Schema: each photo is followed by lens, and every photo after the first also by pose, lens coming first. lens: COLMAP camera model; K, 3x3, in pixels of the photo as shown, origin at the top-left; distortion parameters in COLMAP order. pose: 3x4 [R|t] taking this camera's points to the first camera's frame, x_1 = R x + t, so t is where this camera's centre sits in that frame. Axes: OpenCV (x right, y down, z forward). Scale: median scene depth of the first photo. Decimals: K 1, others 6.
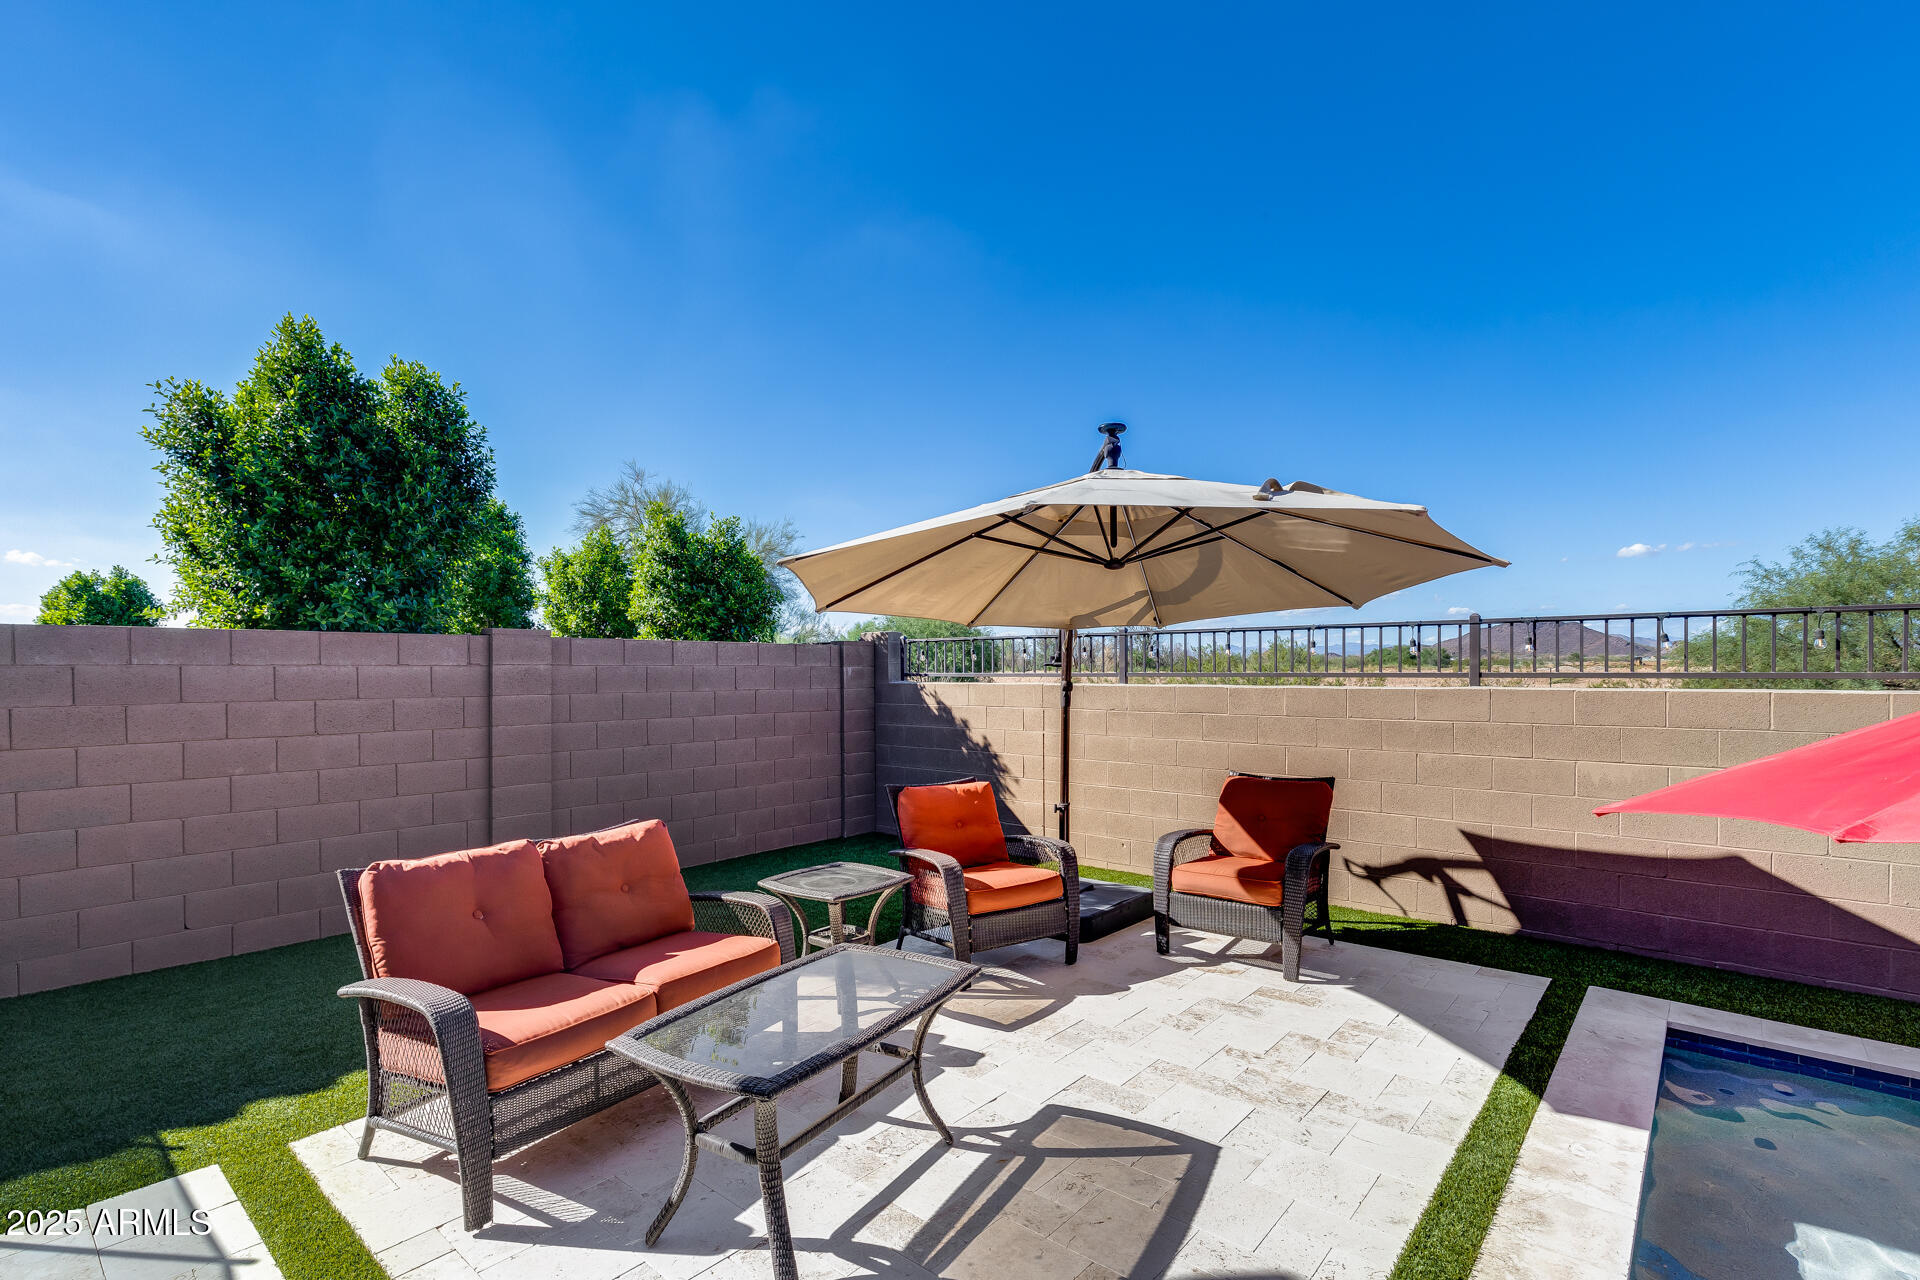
lens RADIAL K [[867.7, 0, 960.0], [0, 867.7, 640.0], [0, 0, 1]] dist [0.011074, 0.000310]
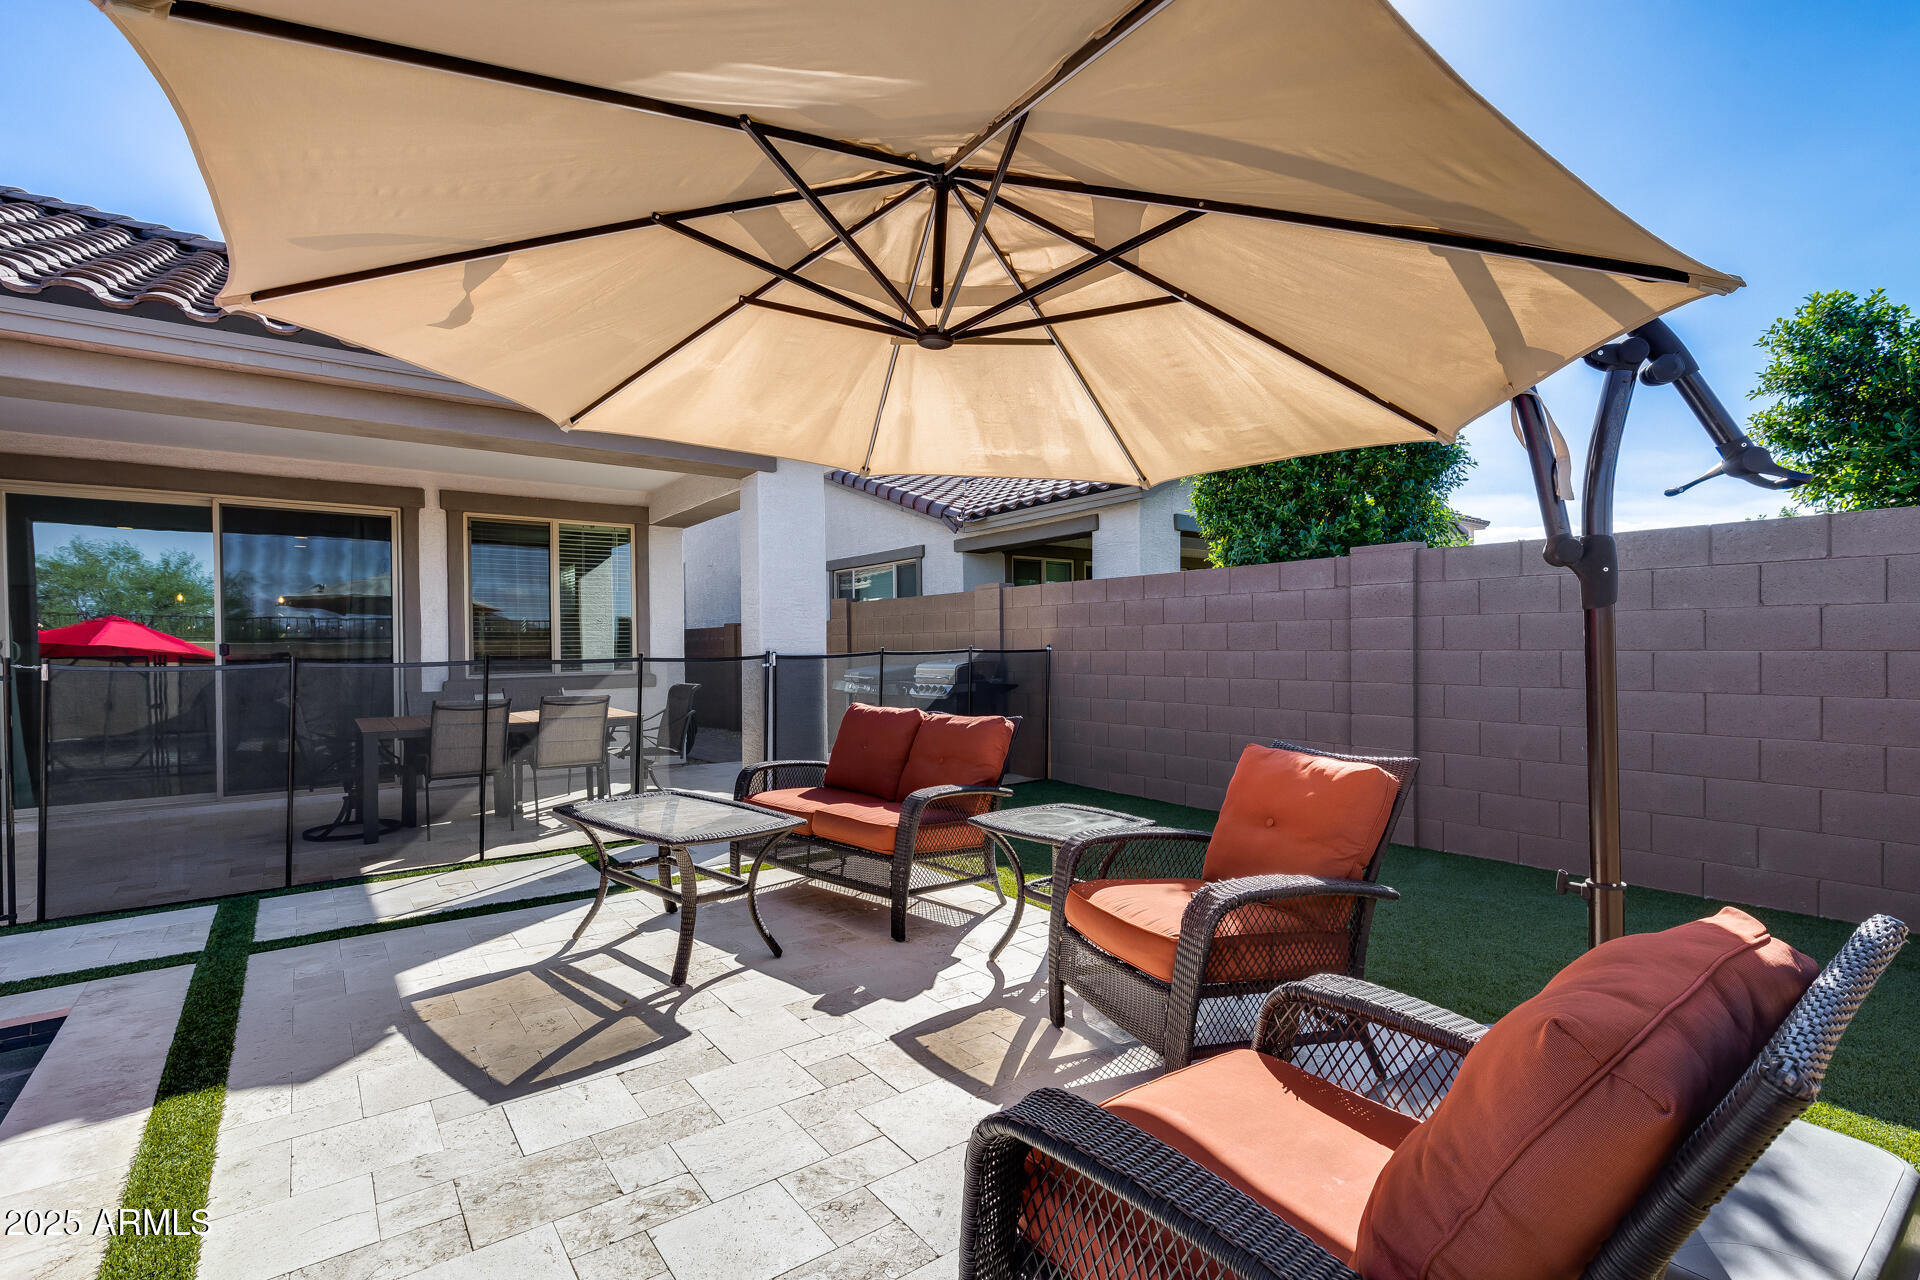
lens RADIAL K [[867.7, 0, 960.0], [0, 867.7, 640.0], [0, 0, 1]] dist [0.011074, 0.000310]
pose [[-0.198116, 0.003364, -0.980173, 0.922981], [0.048469, 0.998804, -0.006369, 0.138694], [0.978979, -0.048770, -0.198043, 1.450460]]
